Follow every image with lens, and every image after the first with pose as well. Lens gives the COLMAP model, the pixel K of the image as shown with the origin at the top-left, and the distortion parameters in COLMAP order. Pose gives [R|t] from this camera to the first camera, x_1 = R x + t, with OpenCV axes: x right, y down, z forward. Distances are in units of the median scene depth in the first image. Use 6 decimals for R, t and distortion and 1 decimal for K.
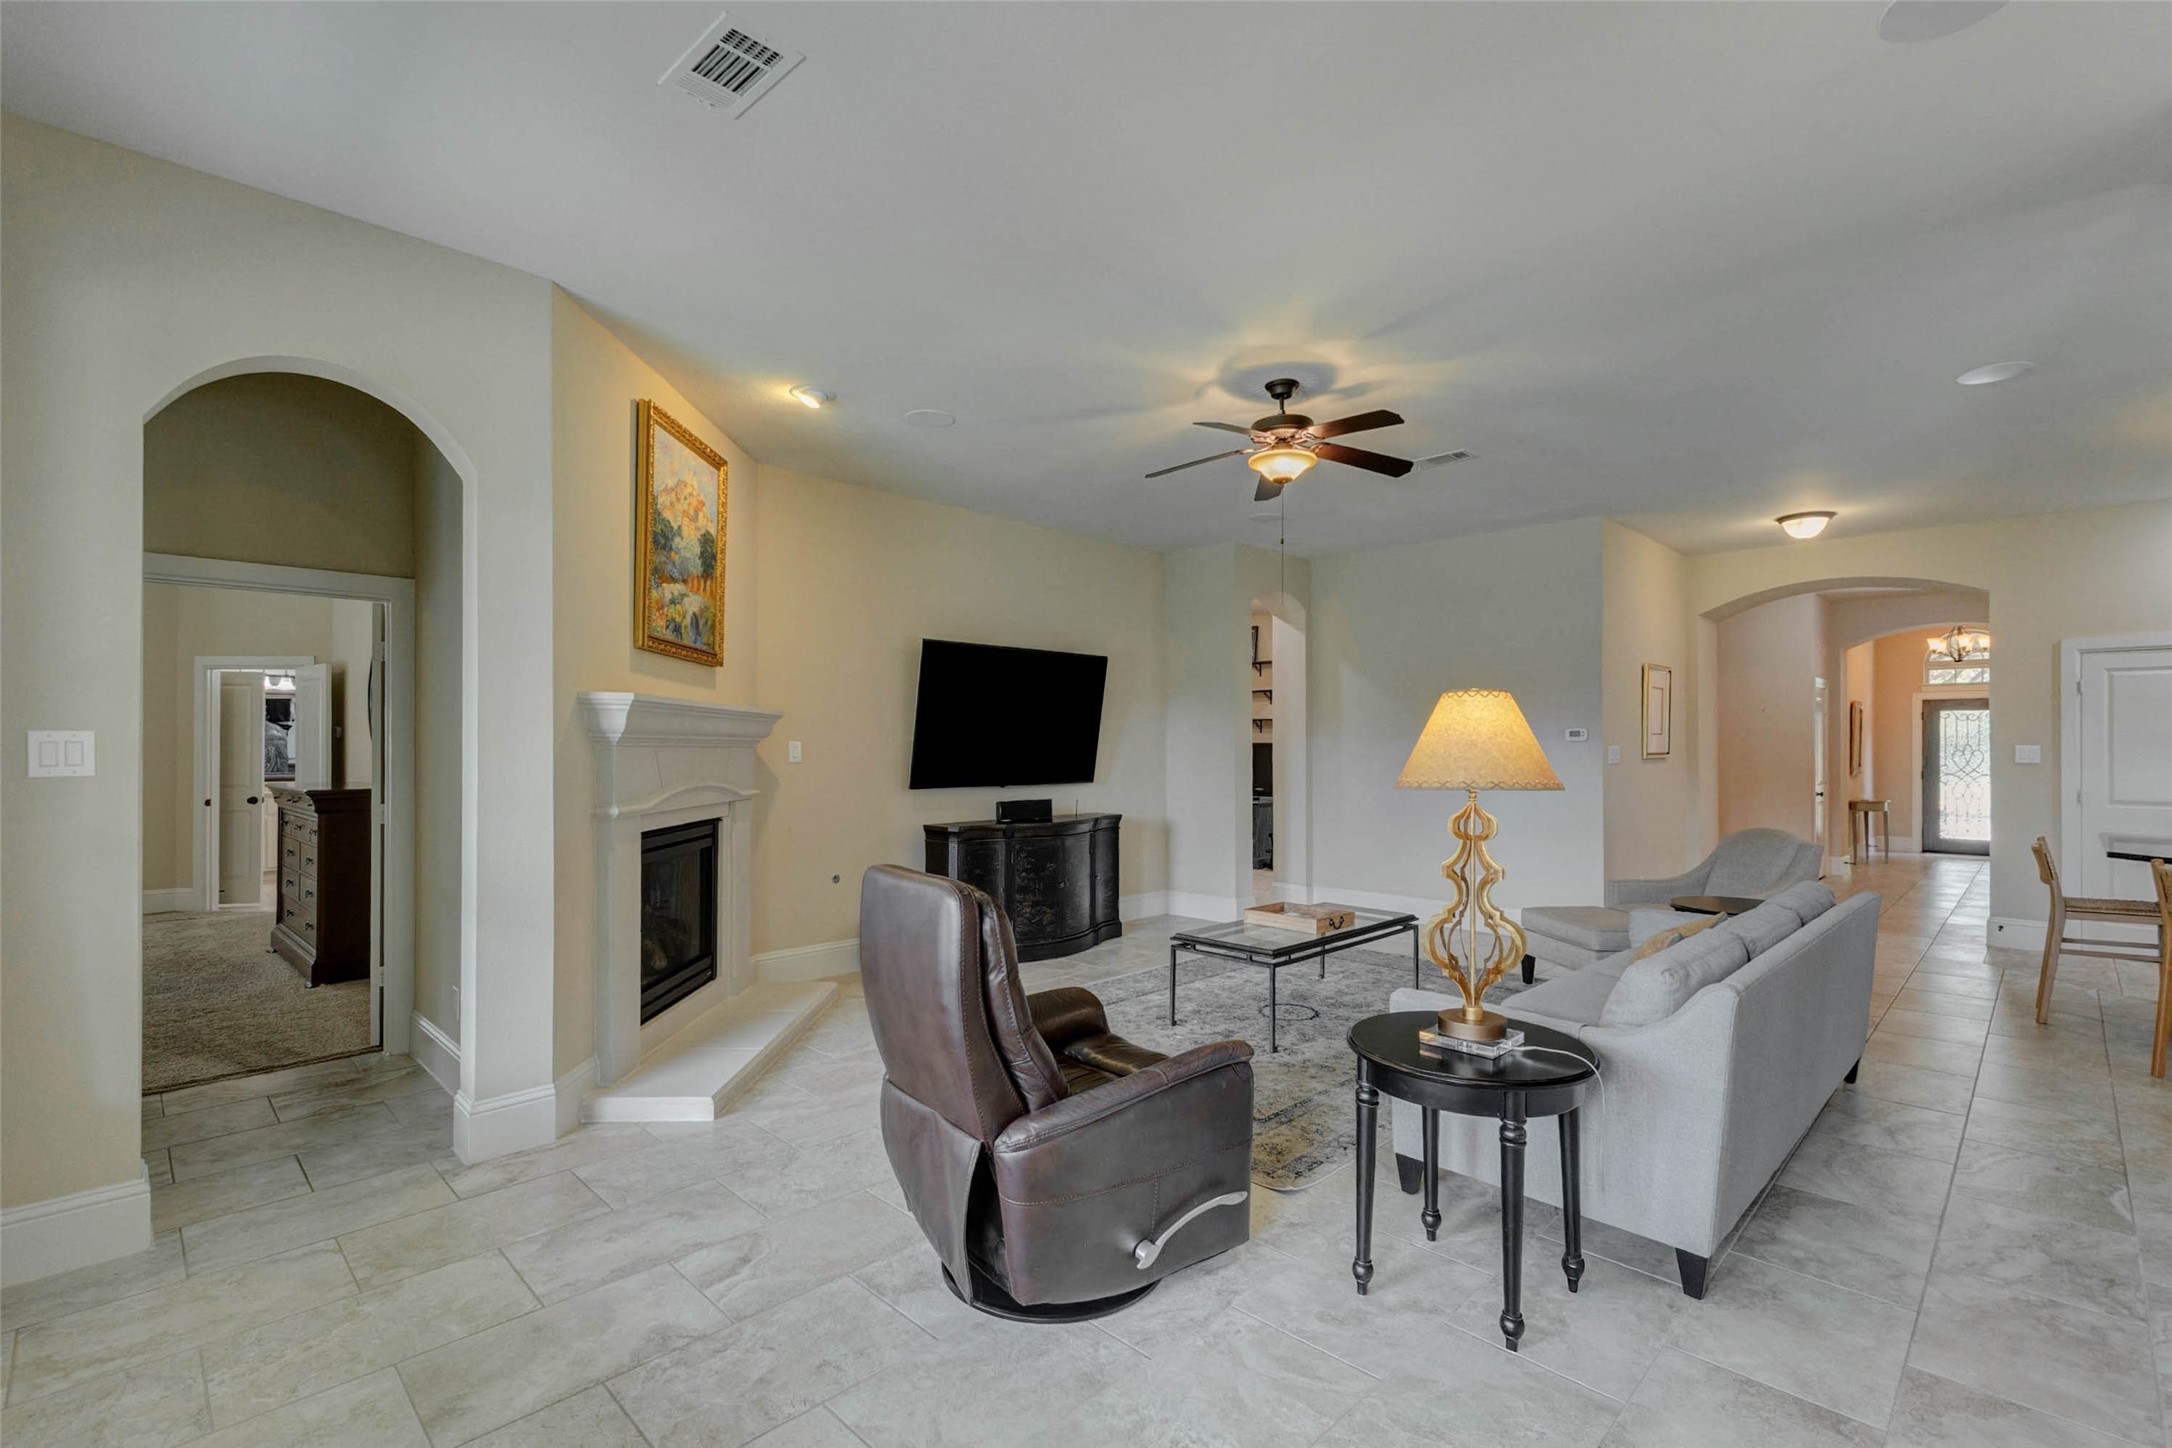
lens RADIAL K [[974.8, 0, 1089.2], [0, 974.8, 742.6], [0, 0, 1]] dist [0.002305, 0.000284]
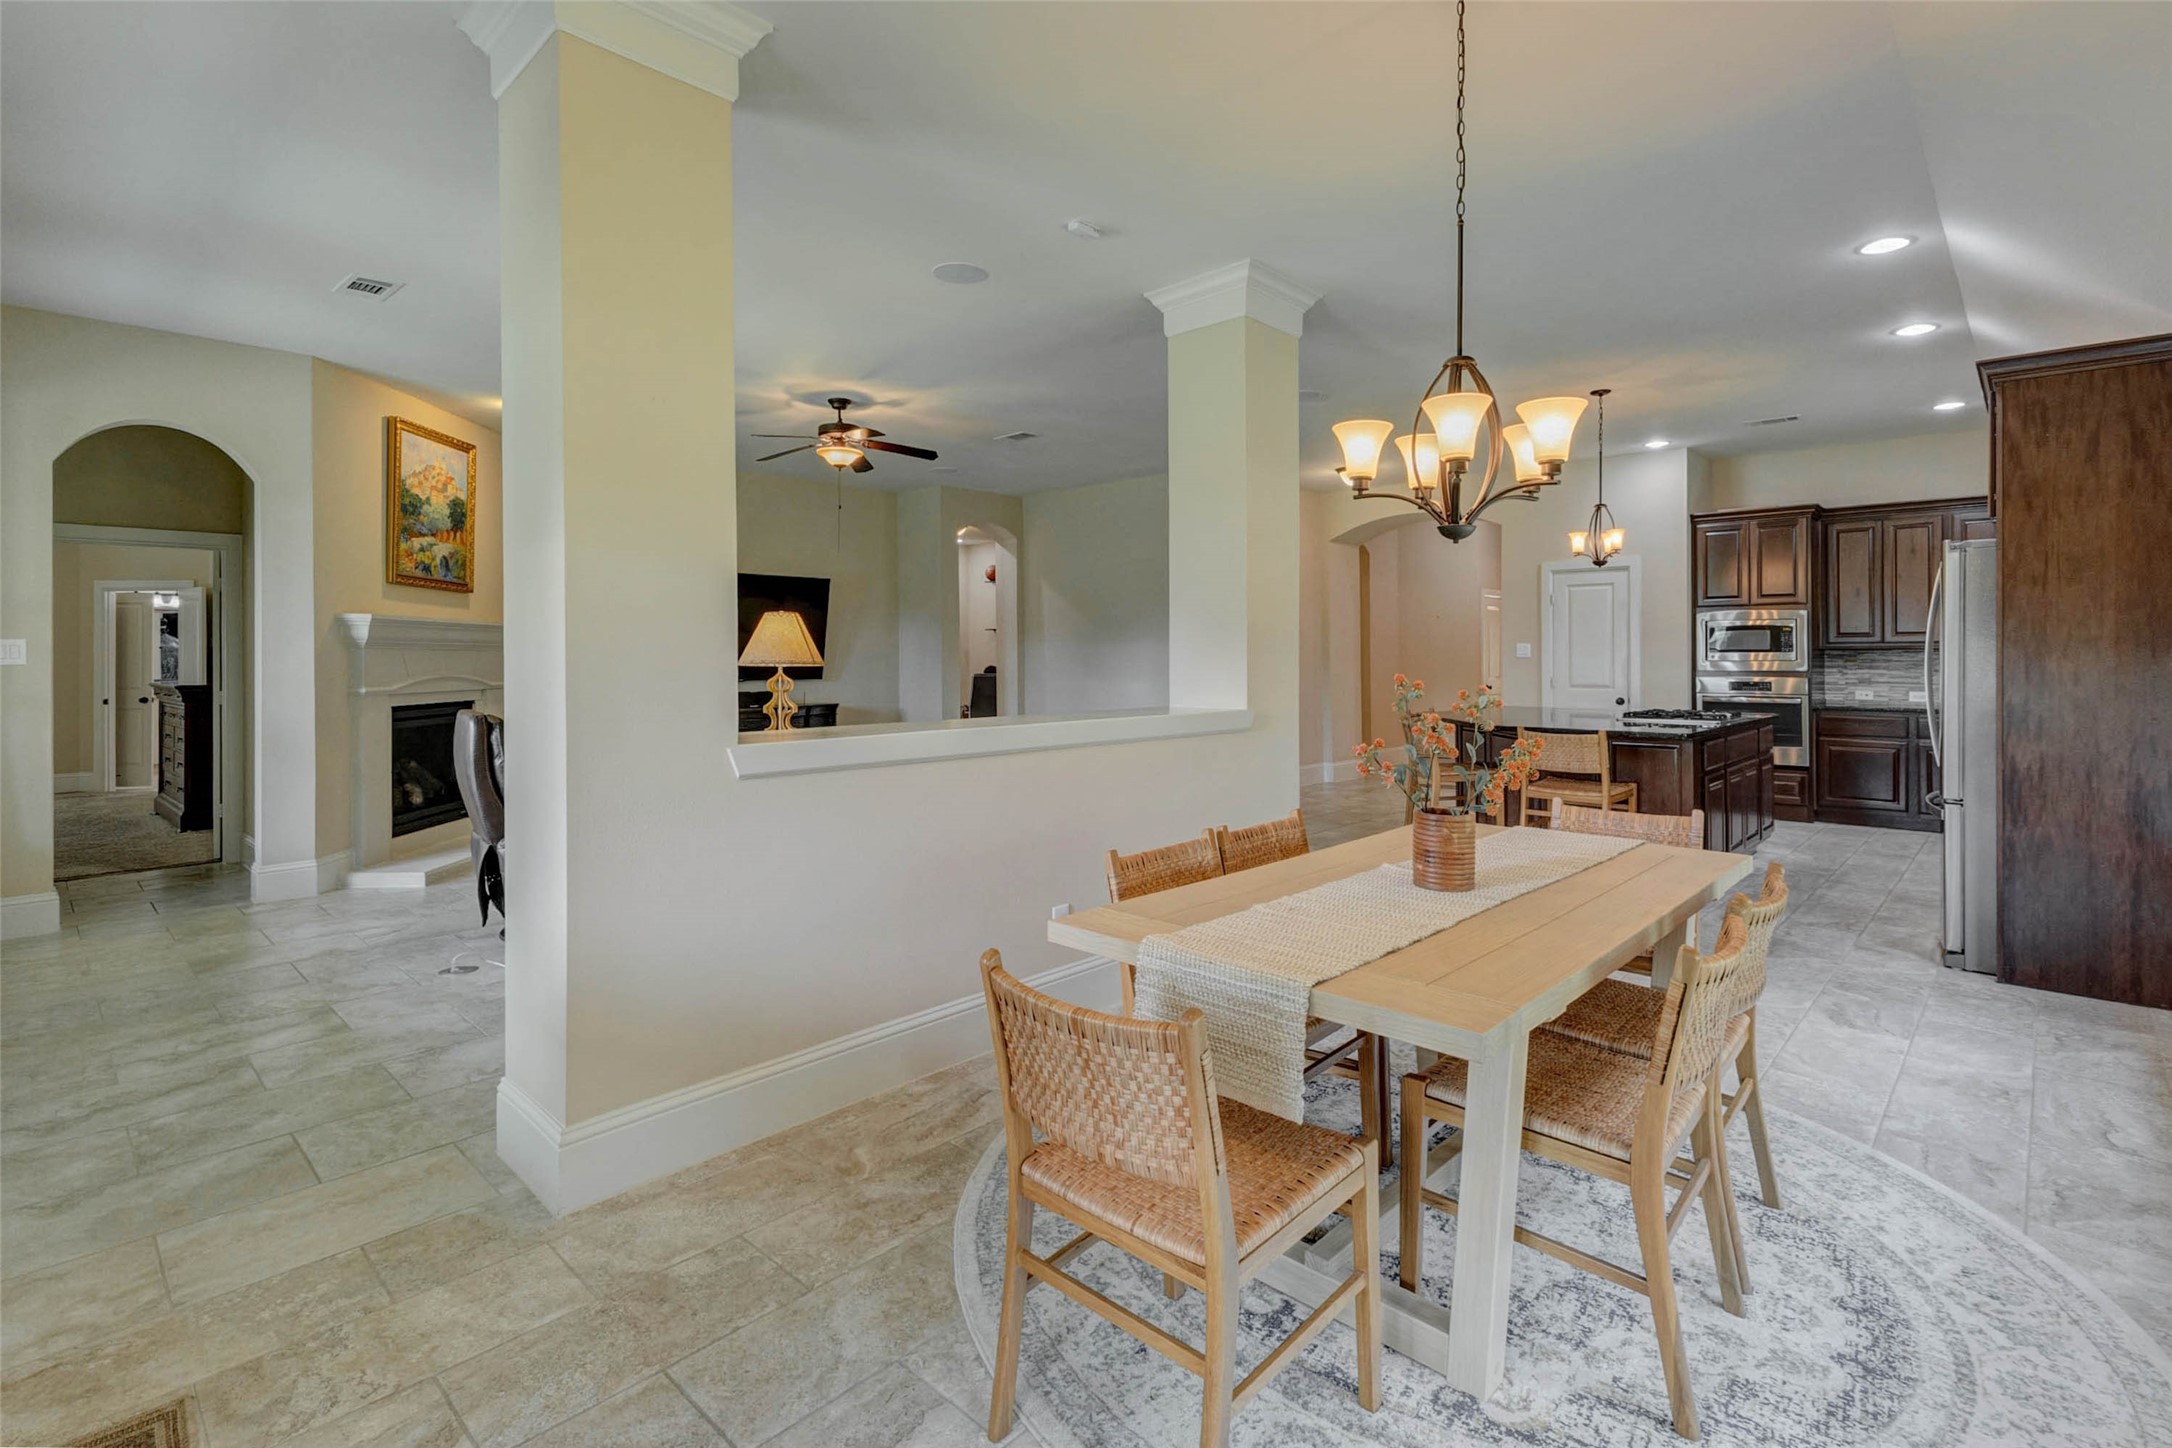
lens RADIAL K [[1016.4, 0, 1080.9], [0, 1016.4, 648.8], [0, 0, 1]] dist [-0.001961, -0.000496]
pose [[0.999664, -0.006586, 0.025052, 0.447231], [0.006650, 0.999975, -0.002439, 0.011562], [-0.025036, 0.002605, 0.999683, -0.466151]]
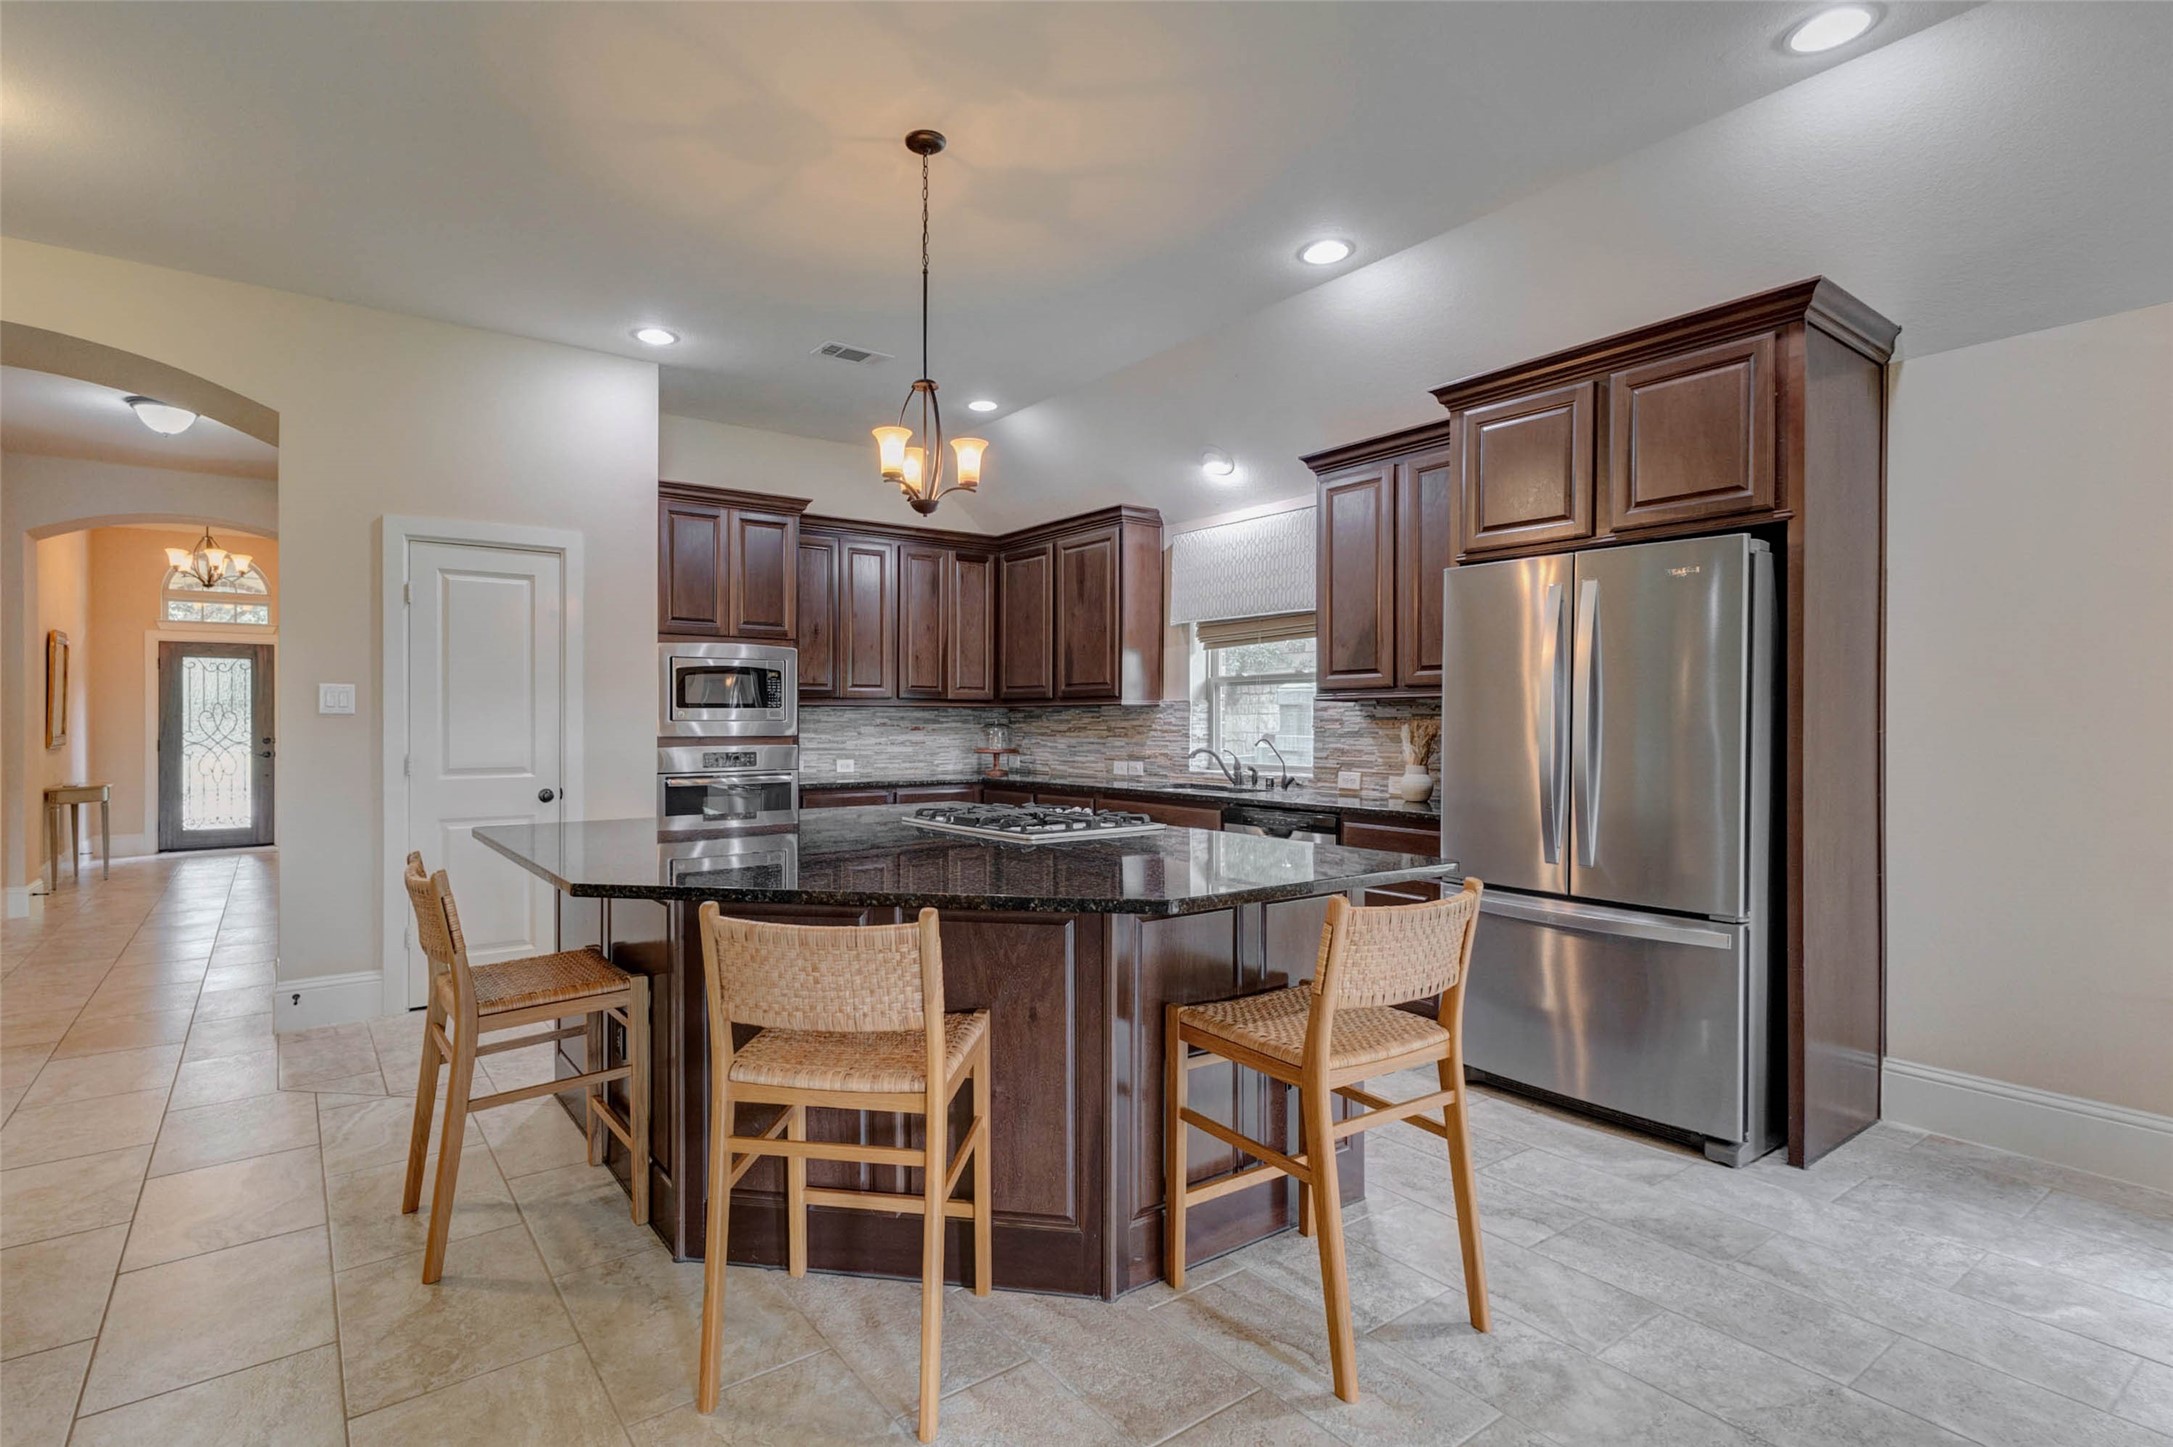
lens RADIAL K [[1031.2, 0, 1015.6], [0, 1031.2, 722.8], [0, 0, 1]] dist [0.006490, 0.000341]
pose [[0.171375, -0.004662, 0.985195, 0.542847], [-0.001675, 0.999986, 0.005023, 0.030214], [-0.985204, -0.002511, 0.171364, 0.642542]]
